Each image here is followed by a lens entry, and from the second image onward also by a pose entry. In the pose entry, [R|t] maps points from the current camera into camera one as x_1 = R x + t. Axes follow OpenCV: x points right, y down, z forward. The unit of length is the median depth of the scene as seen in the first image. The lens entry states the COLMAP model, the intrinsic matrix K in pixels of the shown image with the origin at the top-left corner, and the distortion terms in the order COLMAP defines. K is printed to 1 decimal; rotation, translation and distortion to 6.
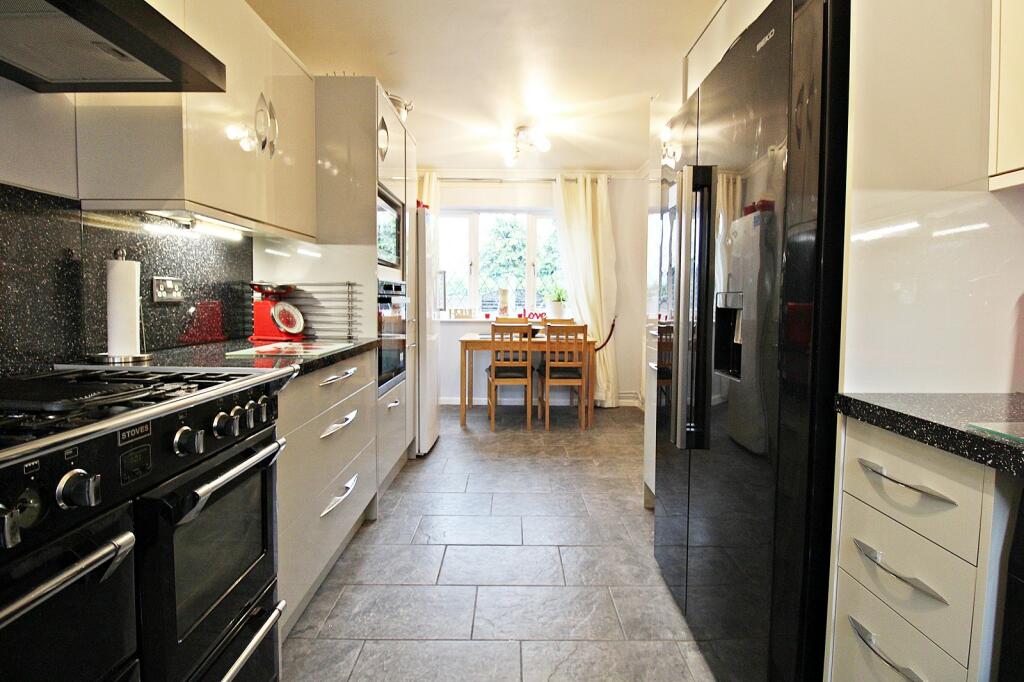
lens RADIAL K [[493.9, 0, 524.5], [0, 493.9, 329.5], [0, 0, 1]] dist [-0.000673, -0.013979]
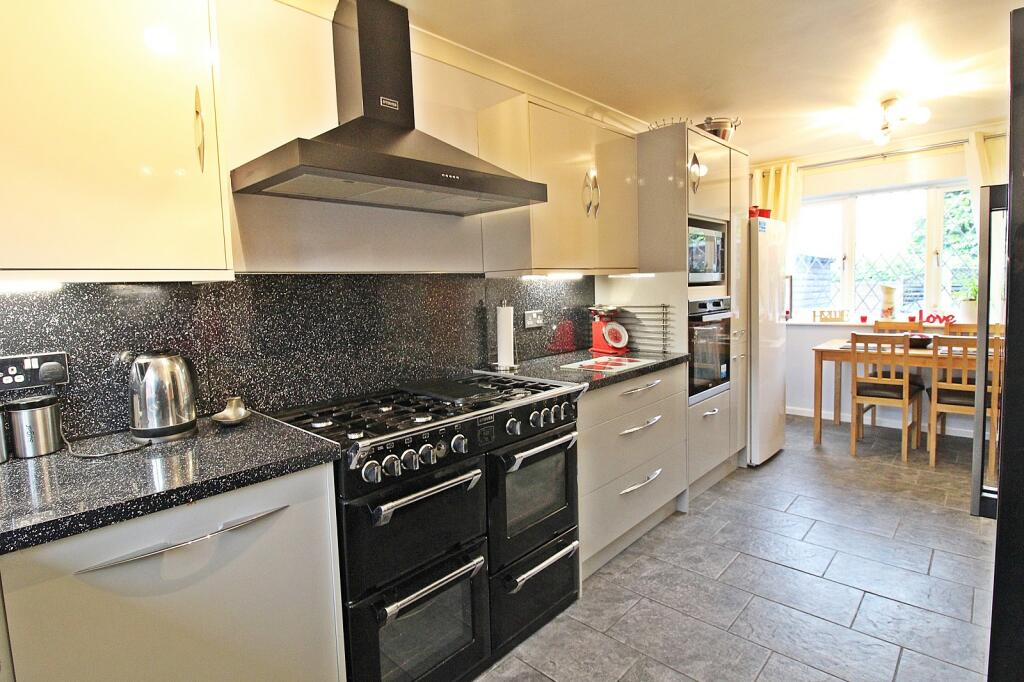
lens RADIAL K [[515.4, 0, 499.5], [0, 515.4, 333.8], [0, 0, 1]] dist [-0.001320, -0.002554]
pose [[0.706900, 0.023489, -0.706924, 0.235480], [-0.000071, 0.999451, 0.033138, -0.068210], [0.707314, -0.023375, 0.706513, -0.136676]]
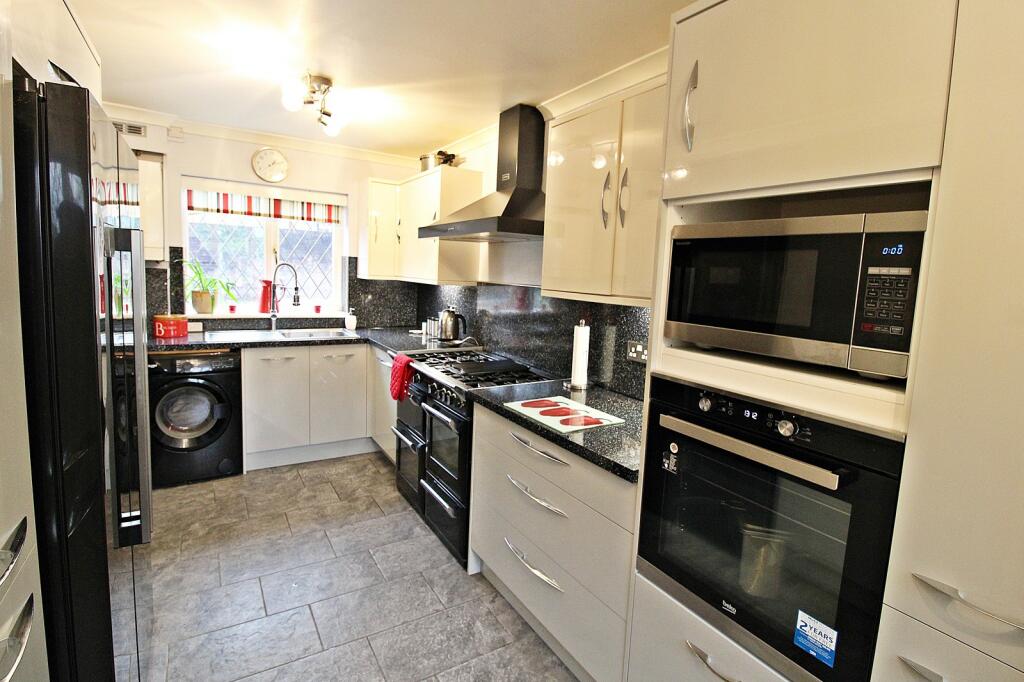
lens RADIAL K [[493.9, 0, 535.7], [0, 493.9, 325.5], [0, 0, 1]] dist [-0.000673, -0.013979]
pose [[-0.838195, 0.009207, -0.545293, 0.133108], [-0.091528, 0.983301, 0.157294, -0.245066], [0.537636, 0.181752, -0.823355, 1.429229]]
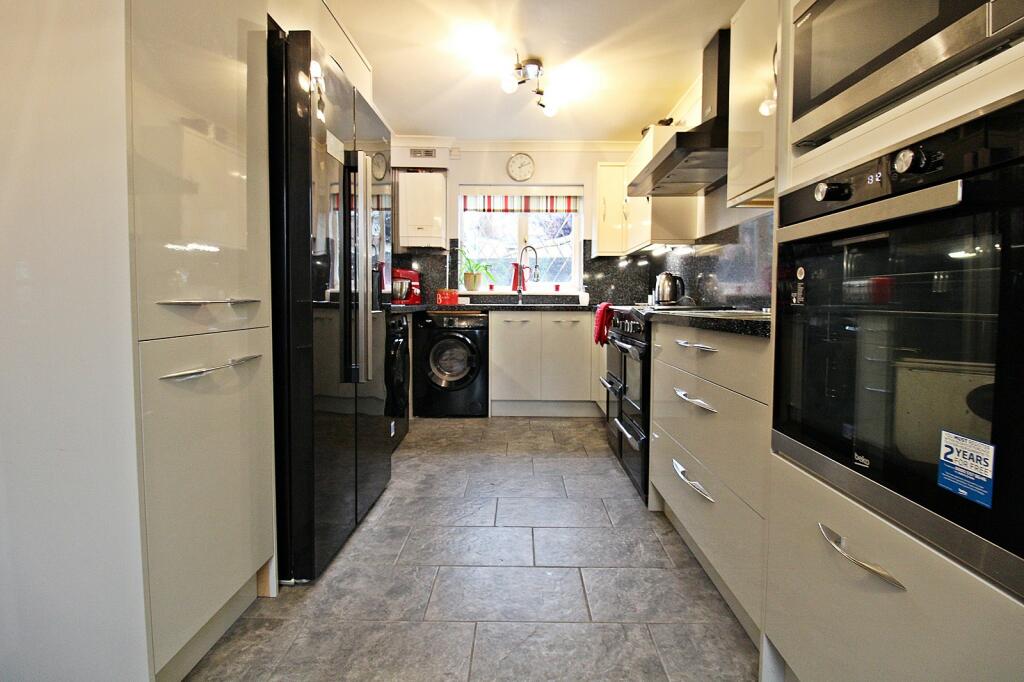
lens RADIAL K [[493.9, 0, 528.8], [0, 493.9, 326.9], [0, 0, 1]] dist [-0.000673, -0.013979]
pose [[-0.999955, -0.007184, 0.006206, -0.071161], [-0.006437, 0.993568, 0.113051, -0.027868], [-0.006978, 0.113006, -0.993570, 1.523926]]
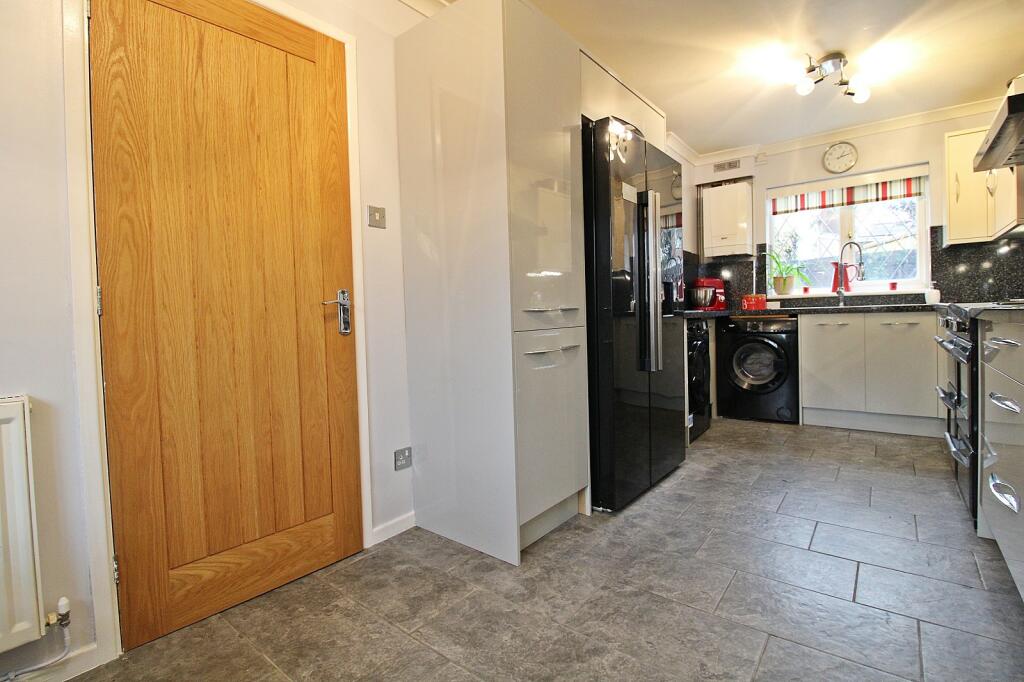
lens RADIAL K [[493.9, 0, 504.4], [0, 493.9, 321.8], [0, 0, 1]] dist [-0.000673, -0.013979]
pose [[-0.769817, 0.013692, 0.638118, -0.213613], [0.066504, 0.996049, 0.058857, -0.026866], [-0.634791, 0.087746, -0.767686, 1.709233]]
